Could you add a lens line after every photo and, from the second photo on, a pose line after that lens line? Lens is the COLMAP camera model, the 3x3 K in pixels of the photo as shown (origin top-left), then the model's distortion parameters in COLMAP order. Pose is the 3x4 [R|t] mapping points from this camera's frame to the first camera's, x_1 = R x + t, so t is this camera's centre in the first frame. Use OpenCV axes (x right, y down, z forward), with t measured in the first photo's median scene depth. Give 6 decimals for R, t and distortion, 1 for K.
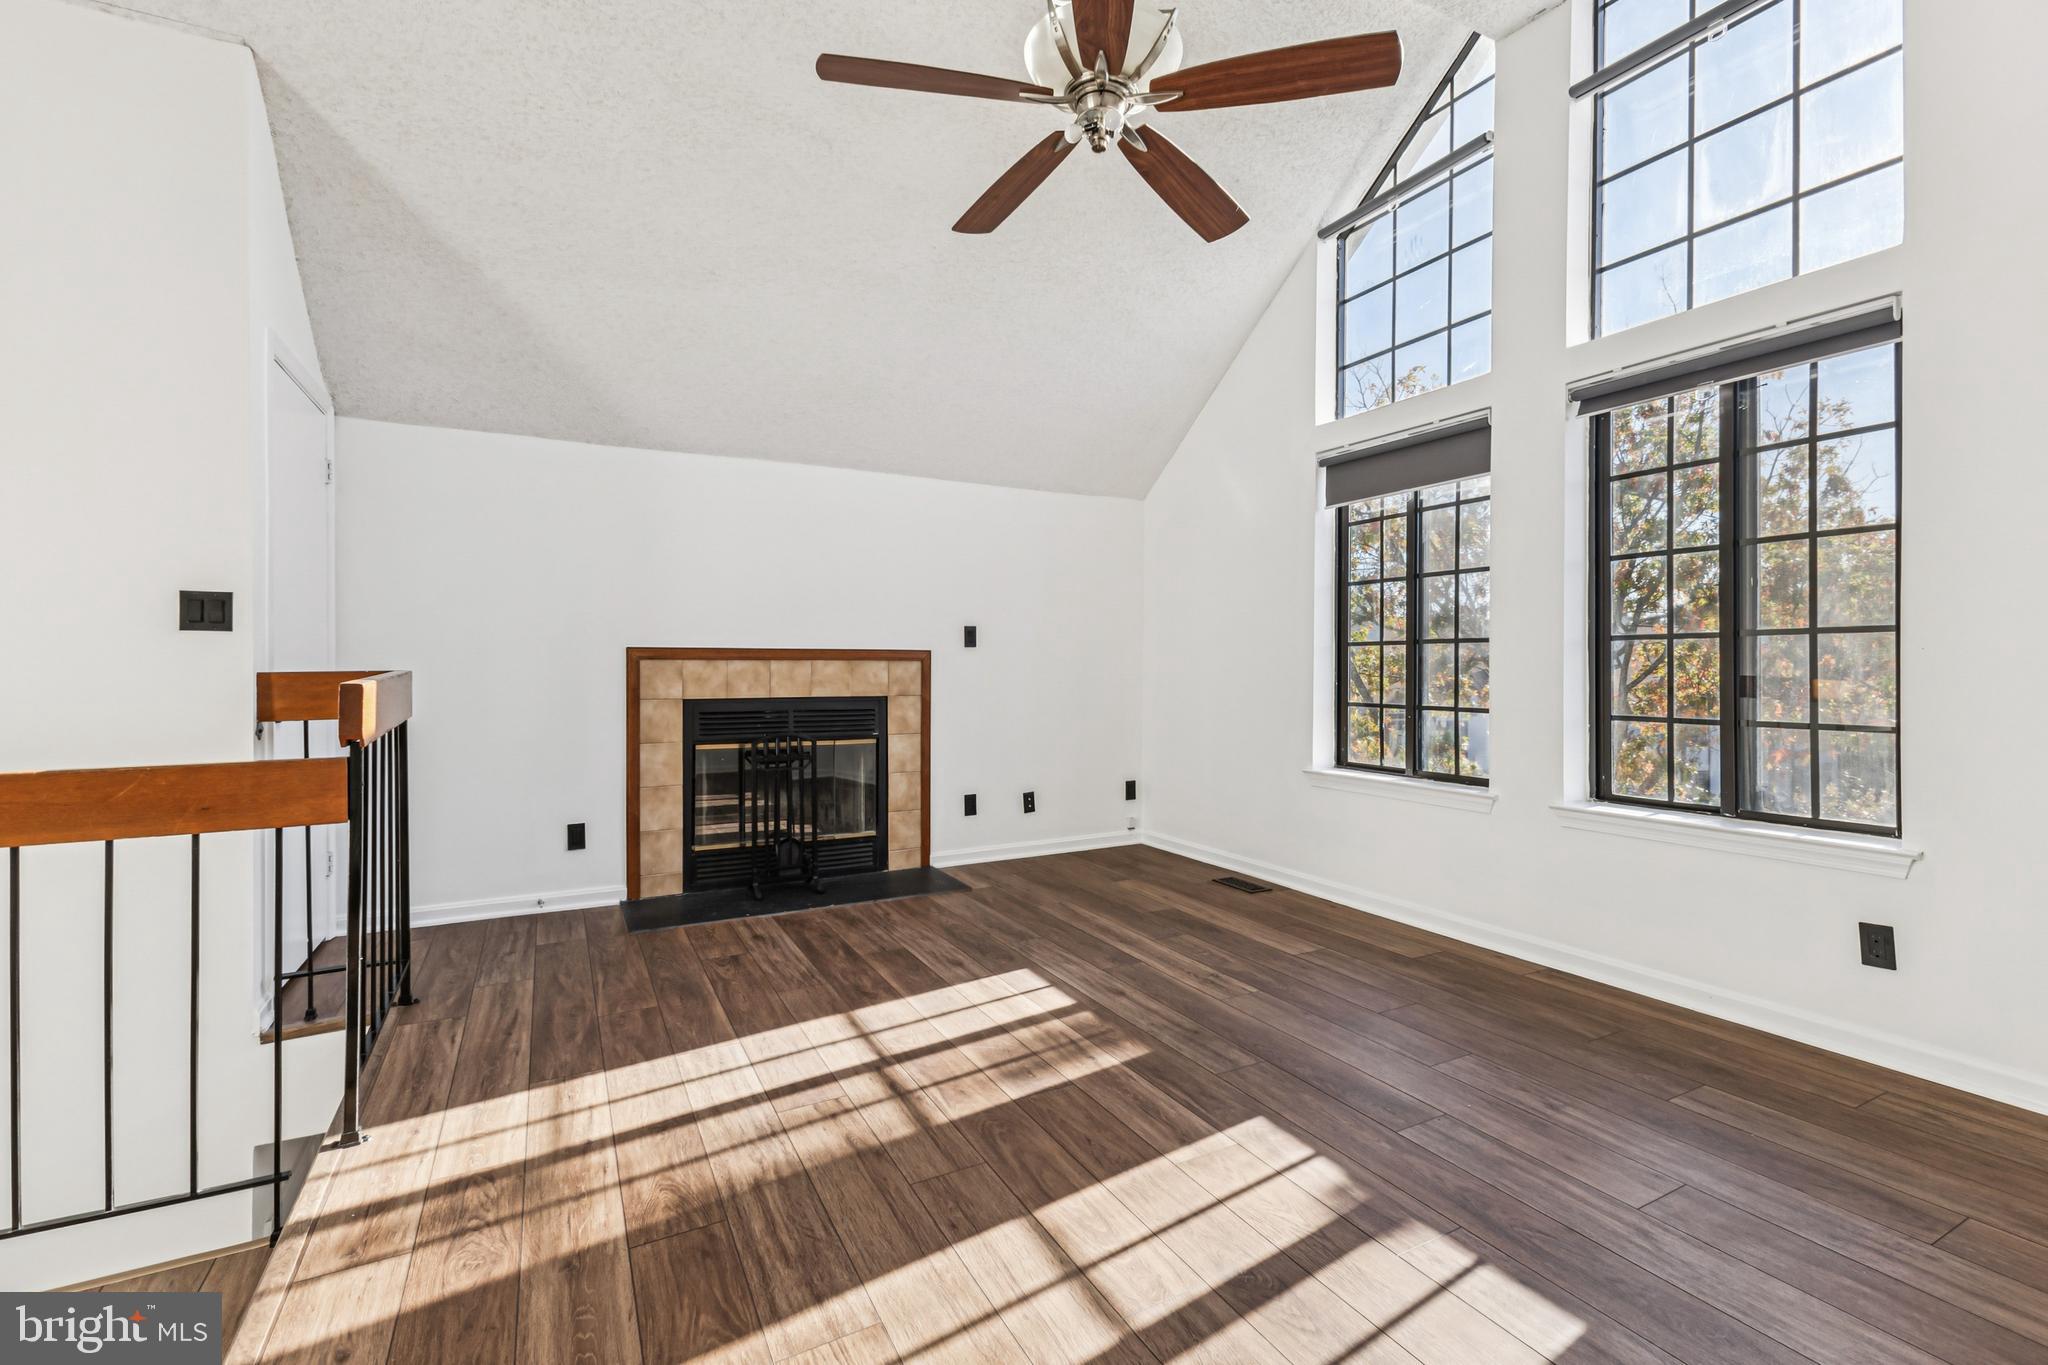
lens RADIAL K [[892.7, 0, 1013.4], [0, 892.7, 678.8], [0, 0, 1]] dist [0.016698, -0.004937]
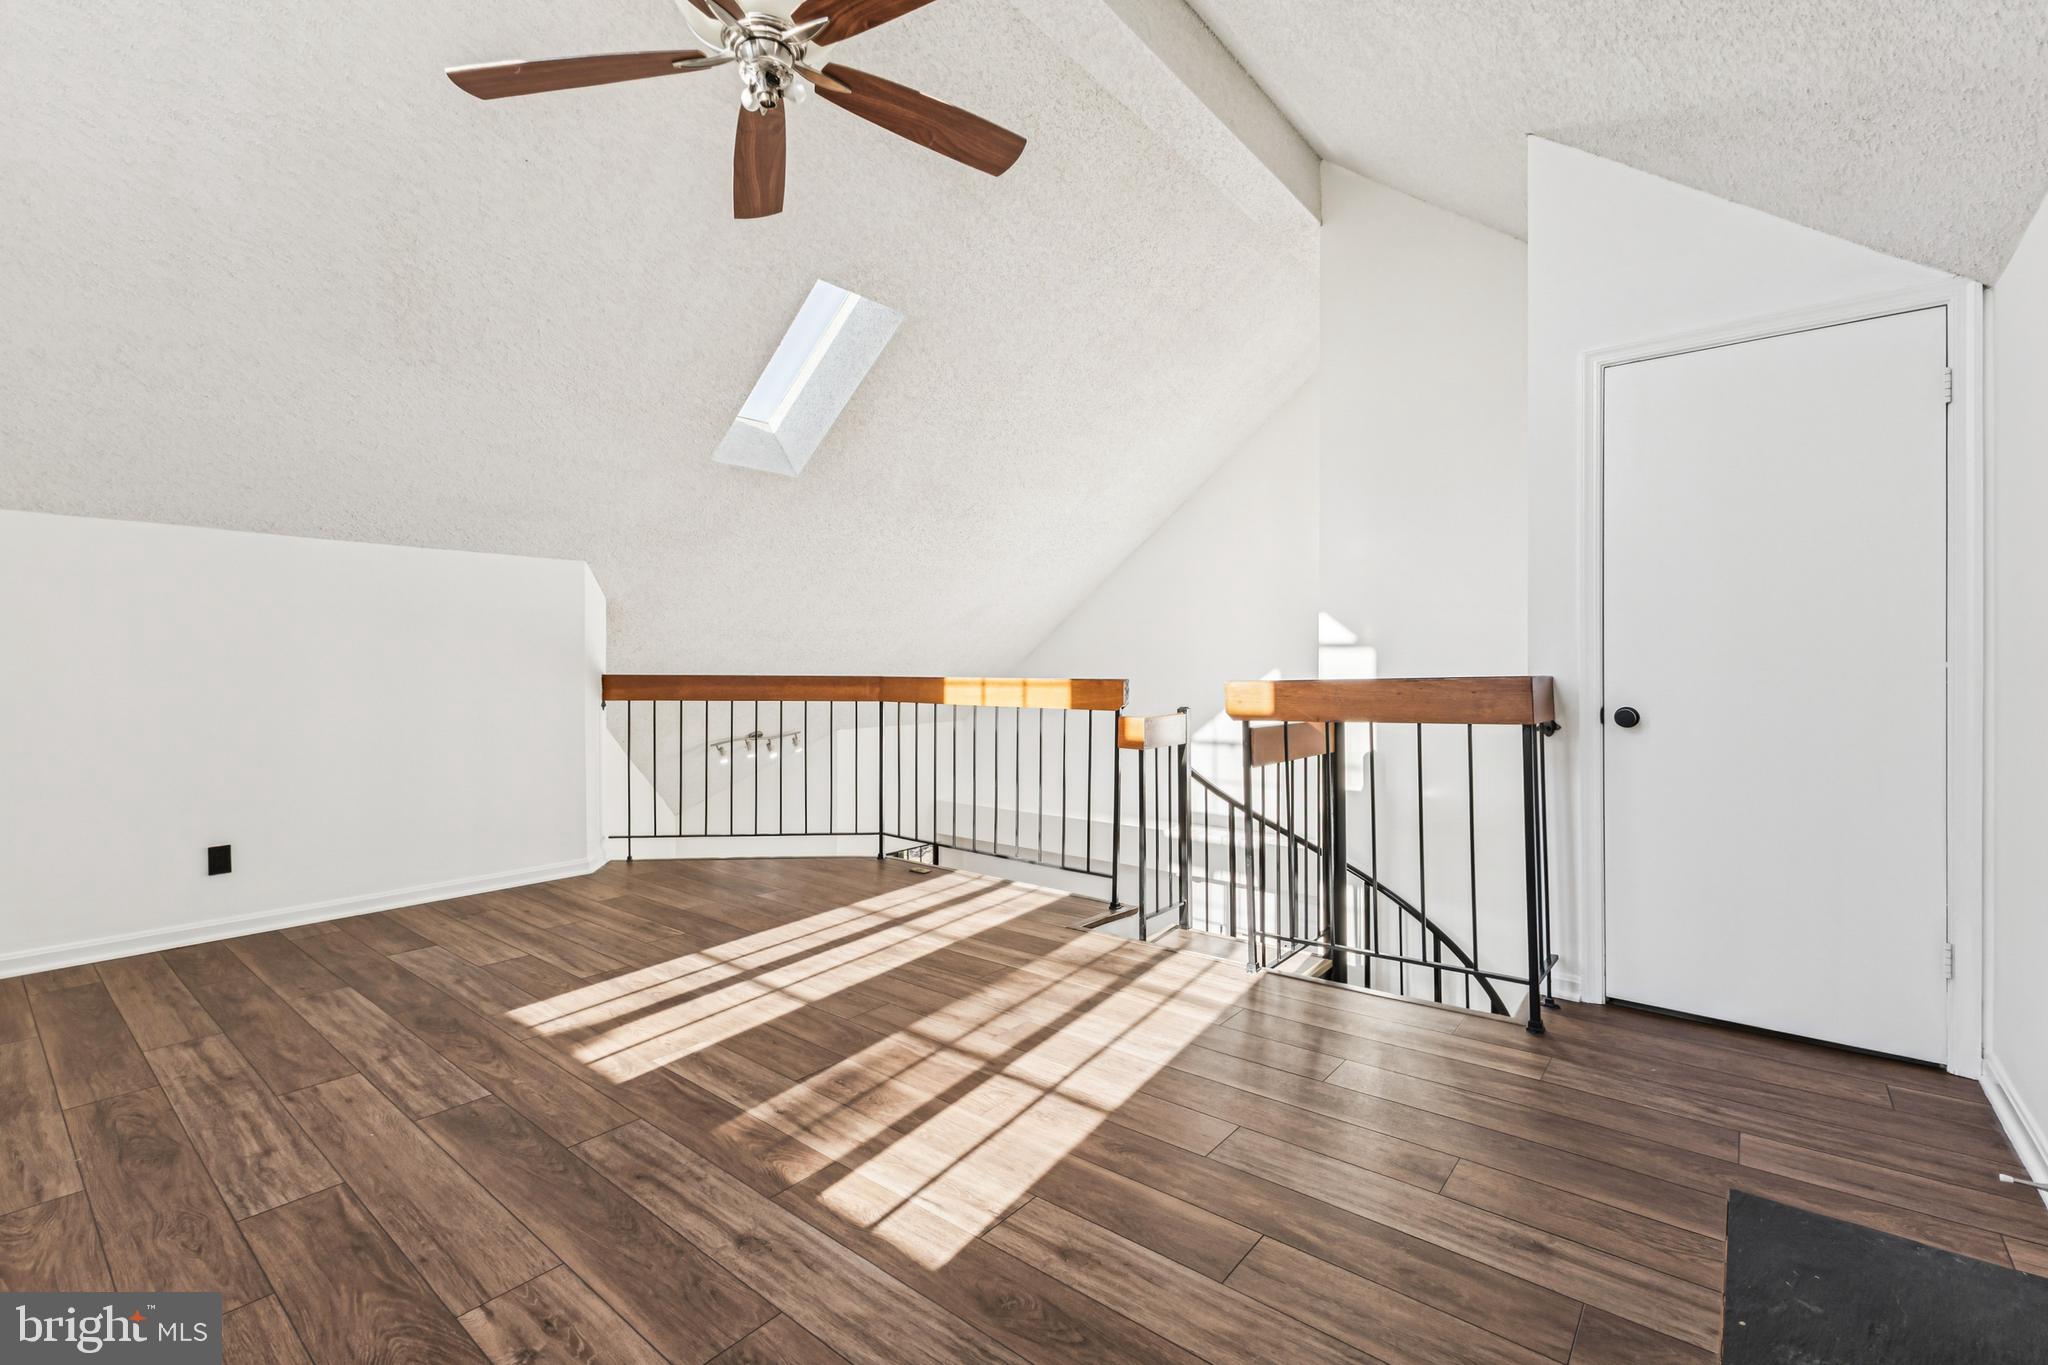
lens RADIAL K [[892.7, 0, 1015.9], [0, 892.7, 650.5], [0, 0, 1]] dist [0.016698, -0.004937]
pose [[-0.920945, -0.001090, -0.389691, 0.179516], [0.000001, 0.999996, -0.002800, -0.030743], [0.389692, -0.002579, -0.920941, 1.562833]]
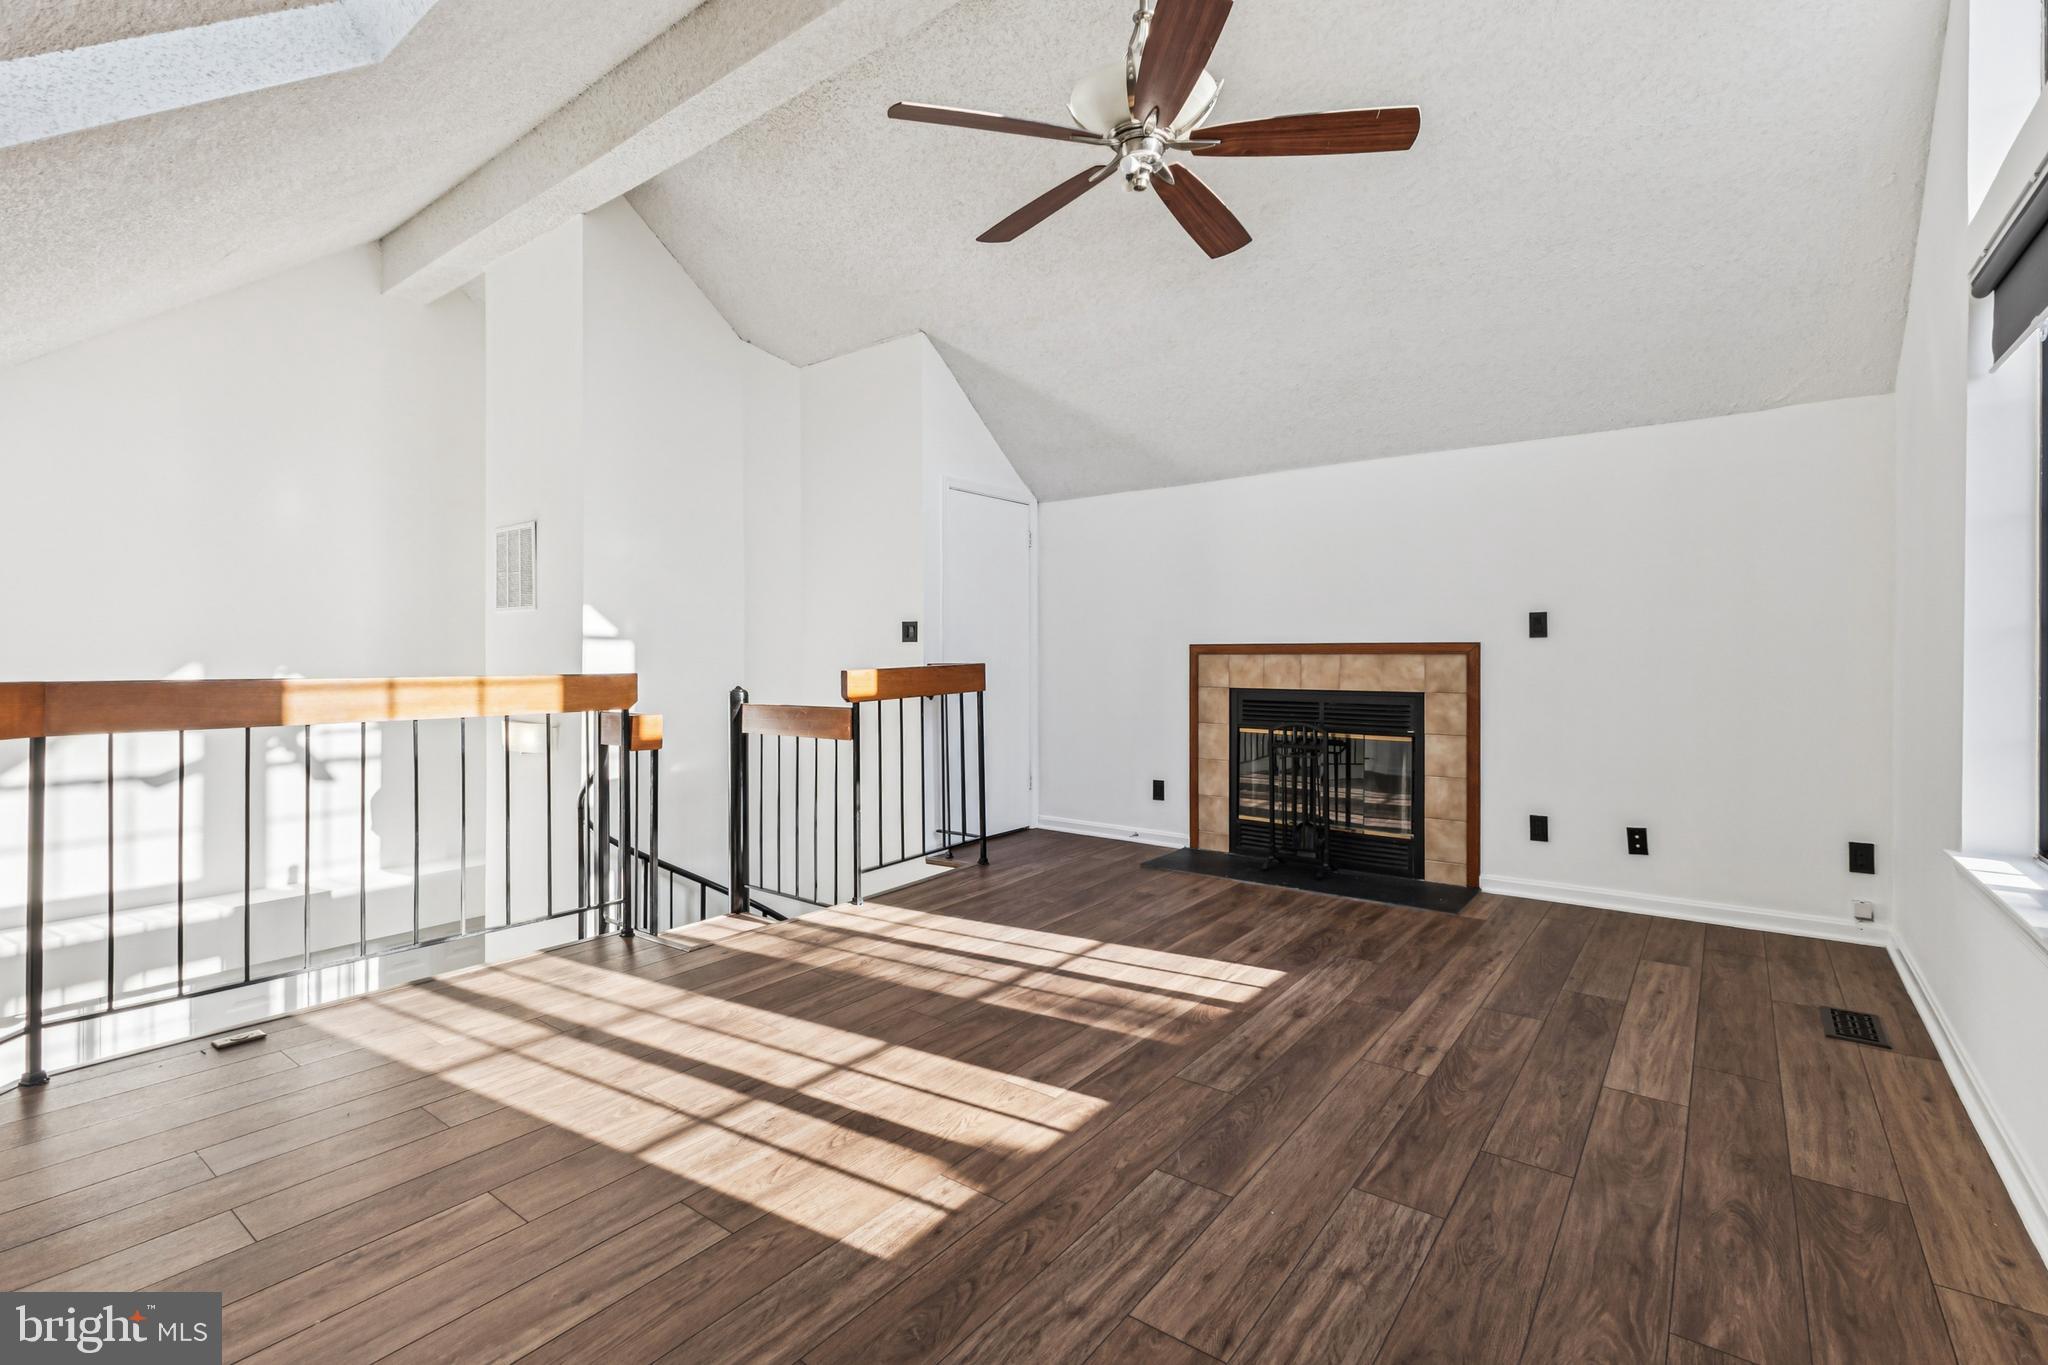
lens RADIAL K [[924.7, 0, 1013.2], [0, 924.7, 661.9], [0, 0, 1]] dist [0.007361, 0.002326]
pose [[0.420928, 0.006881, -0.907068, 0.840505], [-0.011792, 0.999928, 0.002113, -0.014287], [0.907018, 0.009807, 0.420979, 0.312475]]
